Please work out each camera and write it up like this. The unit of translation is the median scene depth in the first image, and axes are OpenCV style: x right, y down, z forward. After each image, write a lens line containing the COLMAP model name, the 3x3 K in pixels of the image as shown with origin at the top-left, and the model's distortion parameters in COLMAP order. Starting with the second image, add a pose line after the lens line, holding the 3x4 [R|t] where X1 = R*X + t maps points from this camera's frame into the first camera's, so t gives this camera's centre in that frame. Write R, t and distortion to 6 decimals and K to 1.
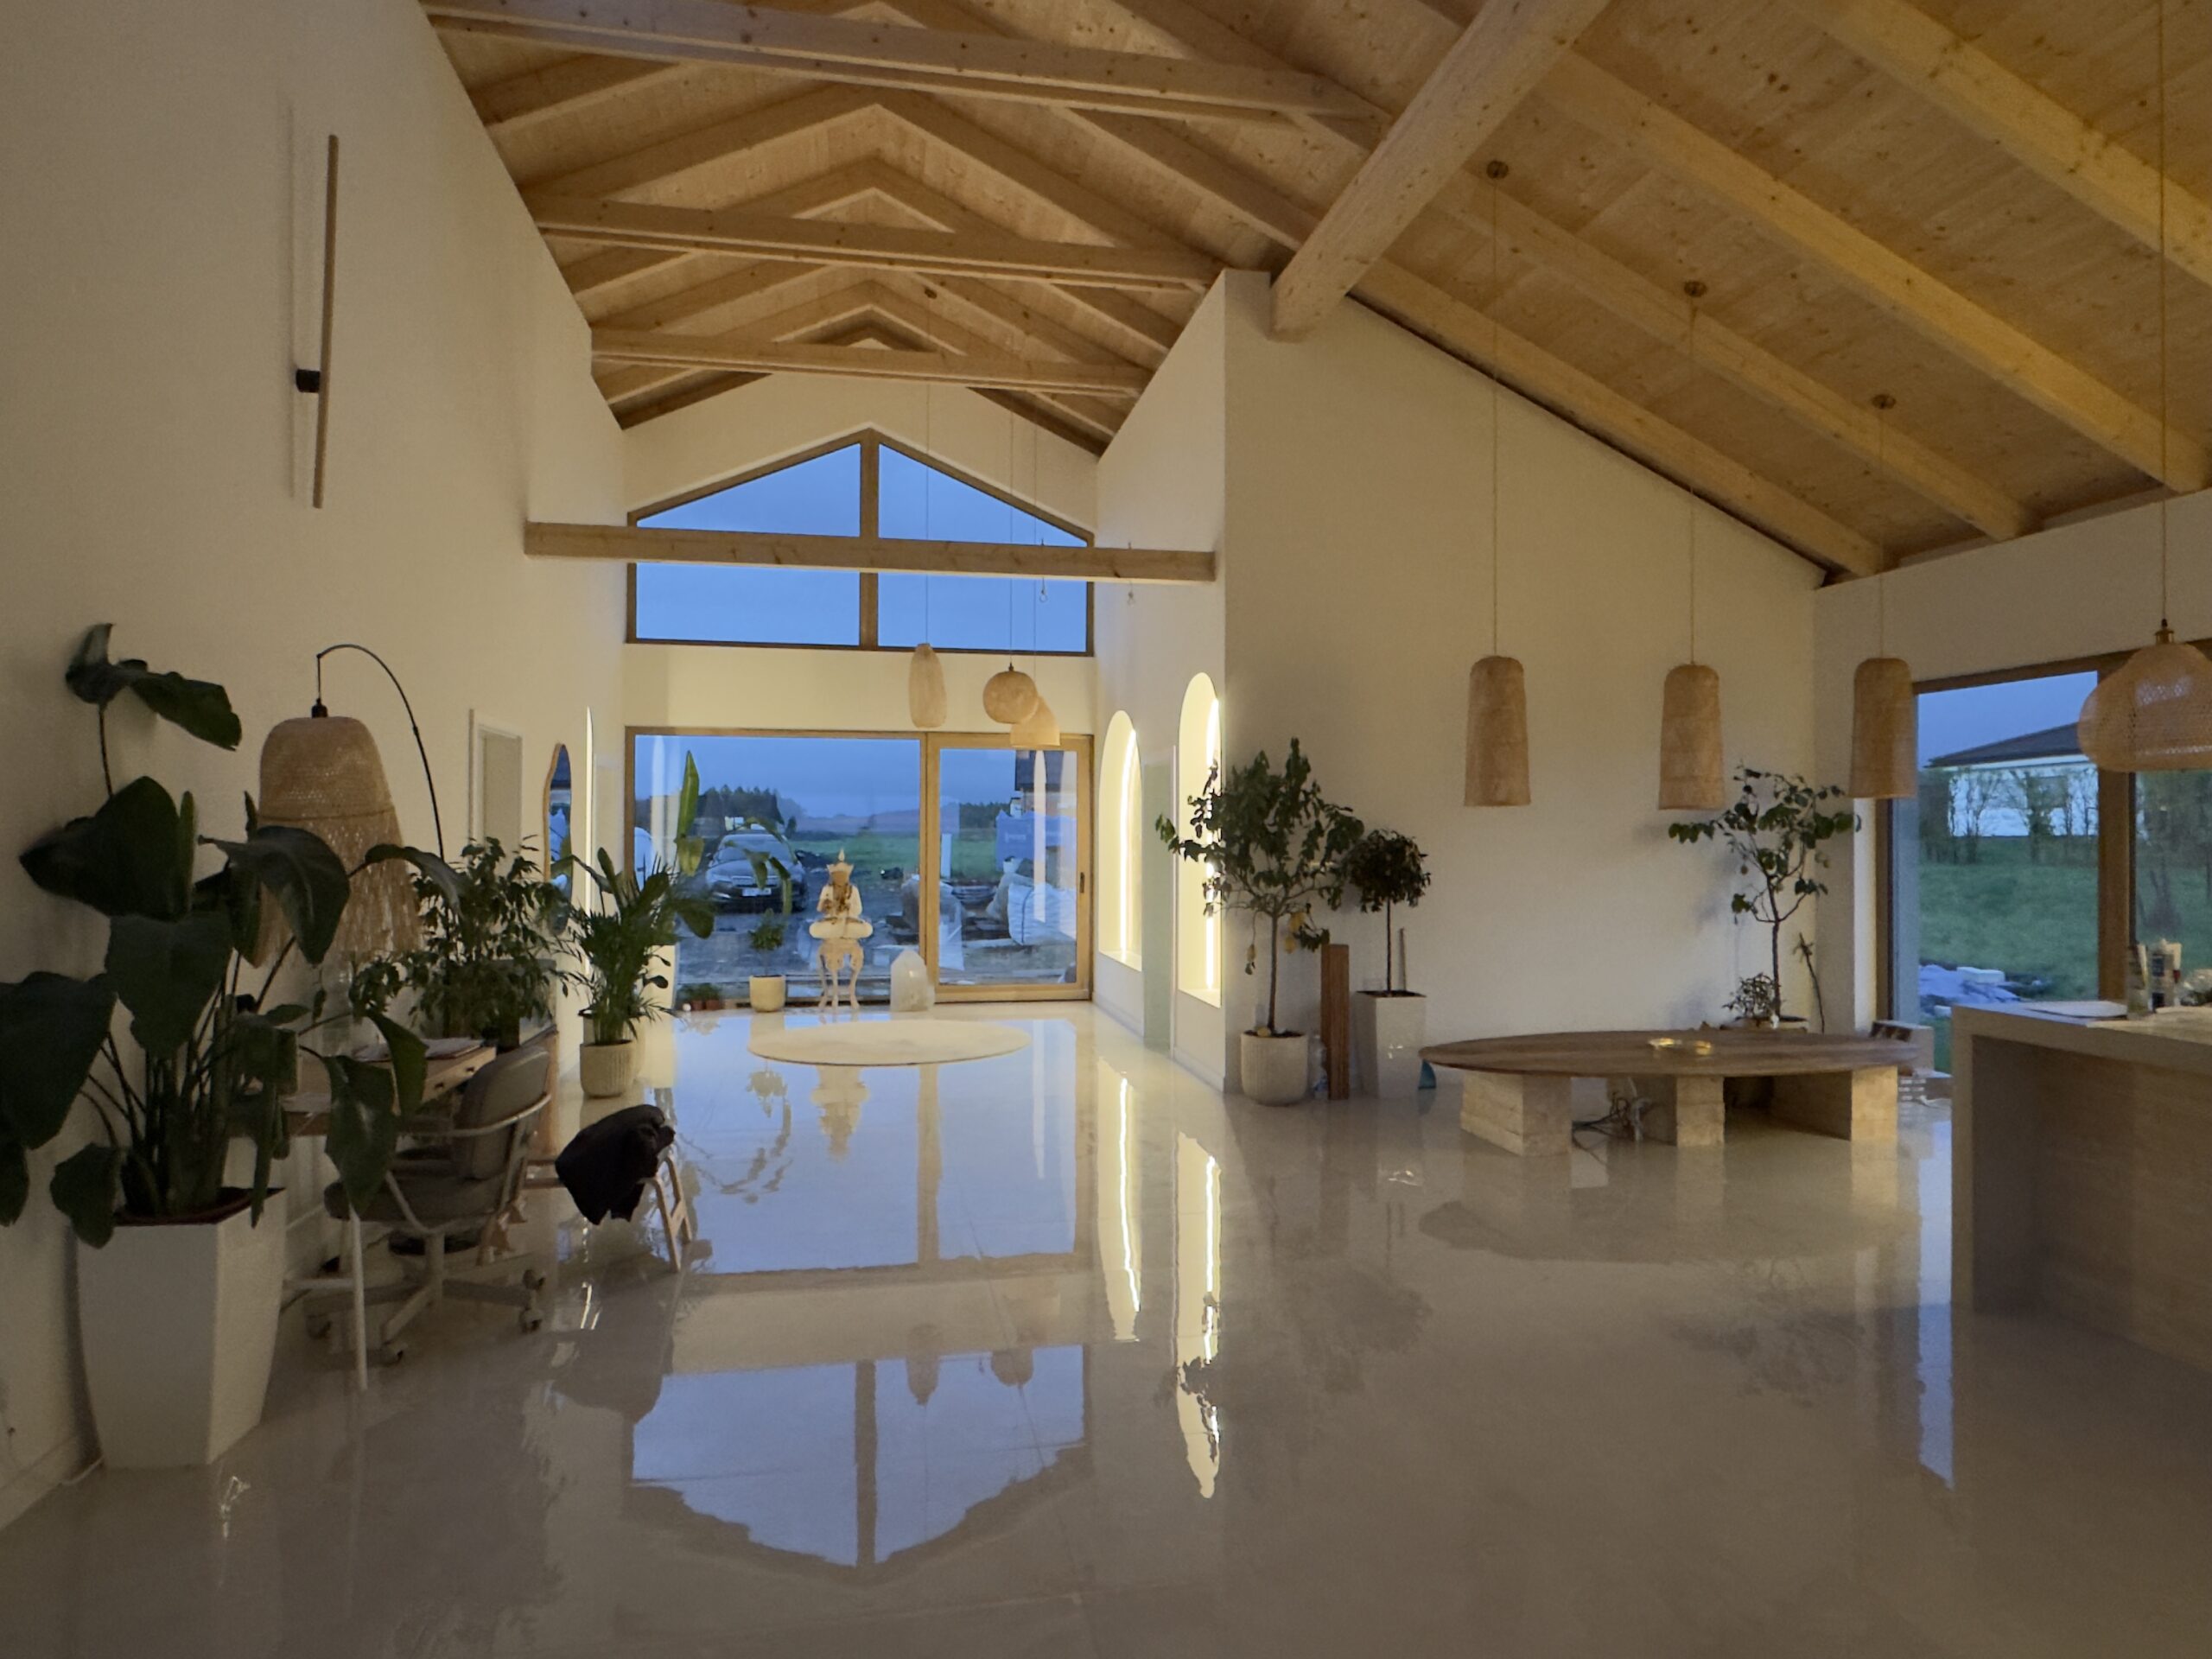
lens RADIAL K [[1300.3, 0, 1113.2], [0, 1300.3, 824.9], [0, 0, 1]] dist [-0.005105, 0.002668]
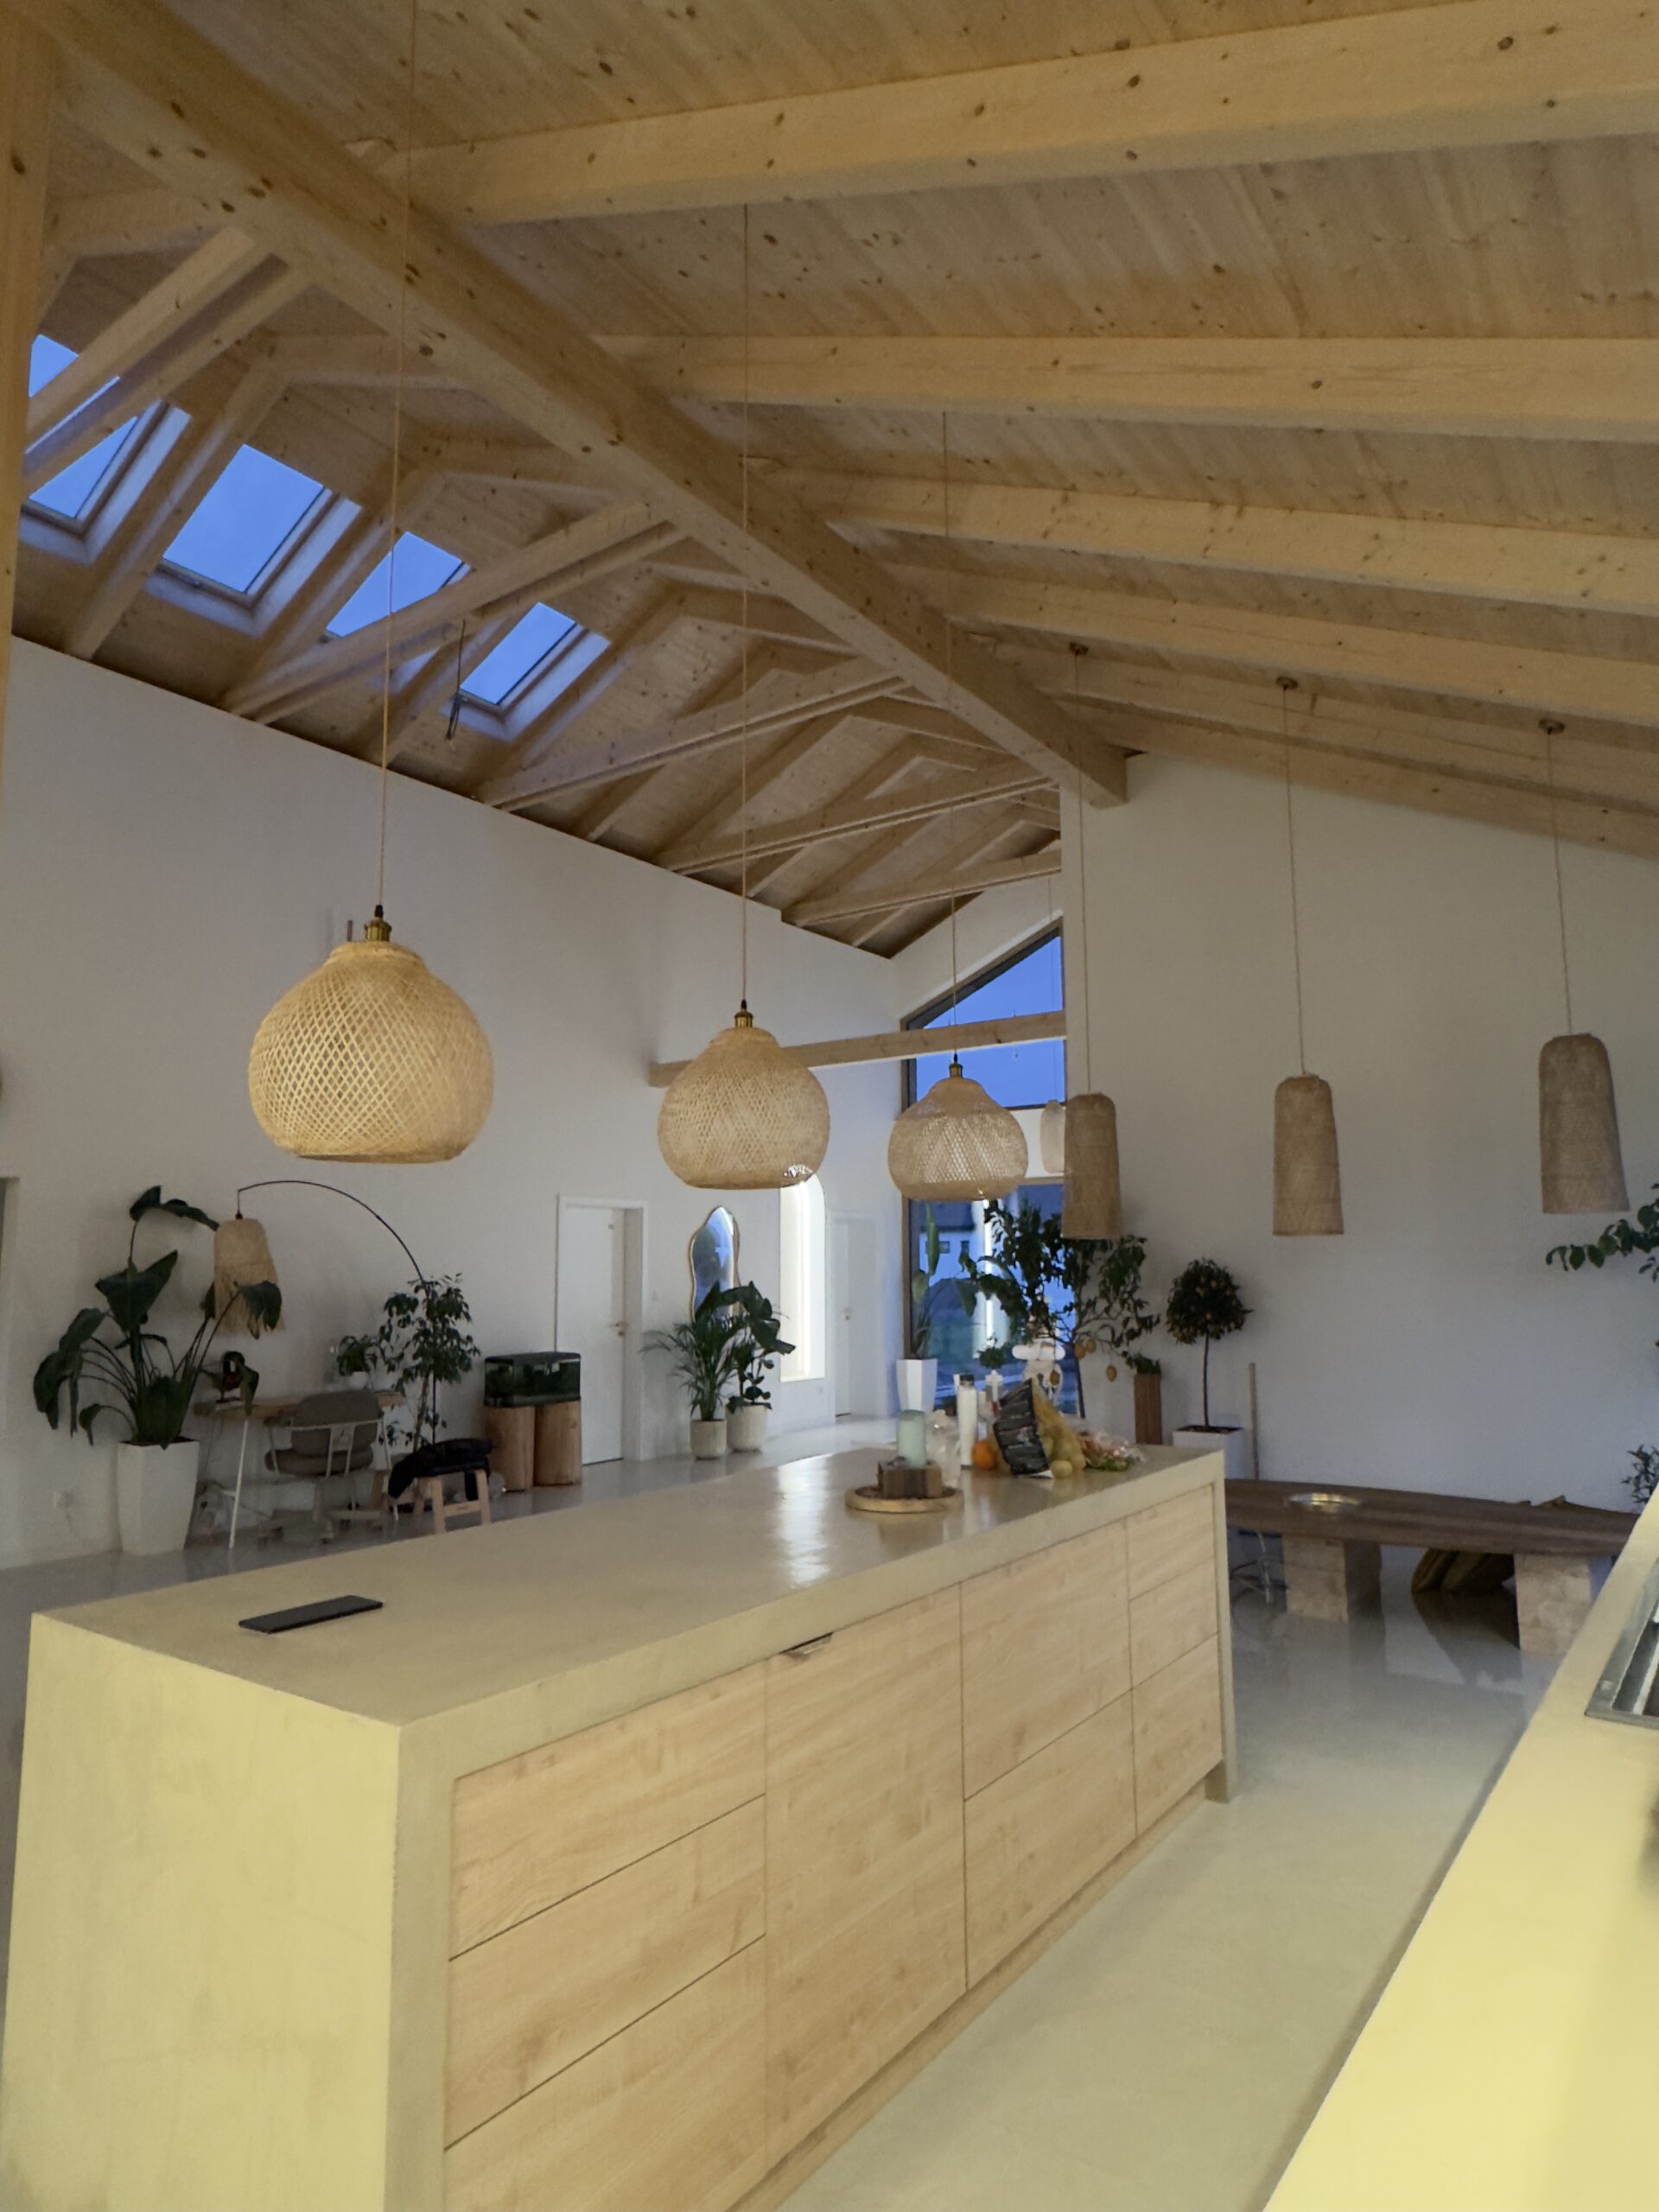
lens RADIAL K [[1300.3, 0, 845.9], [0, 1300.3, 1118.8], [0, 0, 1]] dist [-0.005105, 0.002668]
pose [[0.689275, -0.092504, -0.718570, 0.749650], [0.015953, 0.993513, -0.112597, 0.003909], [0.724324, 0.066147, 0.686280, 0.116655]]
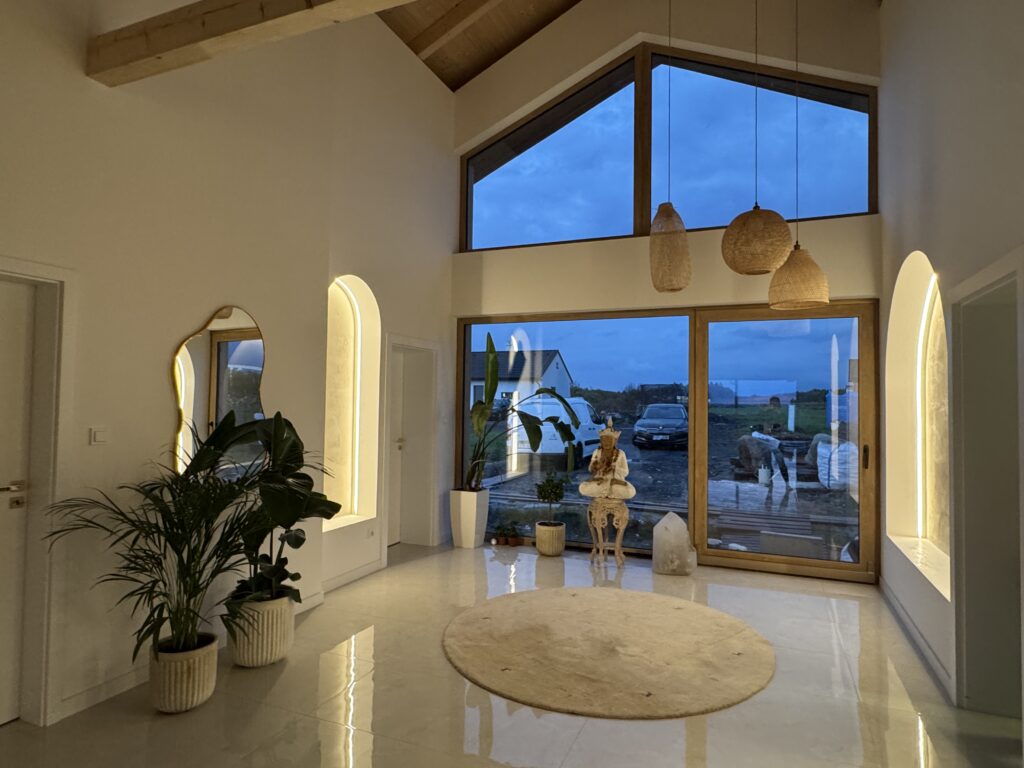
lens RADIAL K [[602.0, 0, 511.8], [0, 602.0, 383.4], [0, 0, 1]] dist [-0.005105, 0.002668]
pose [[0.831479, -0.009314, -0.555478, 0.007668], [-0.006181, 0.999642, -0.026014, 0.007362], [0.555521, 0.025063, 0.831124, 0.779464]]
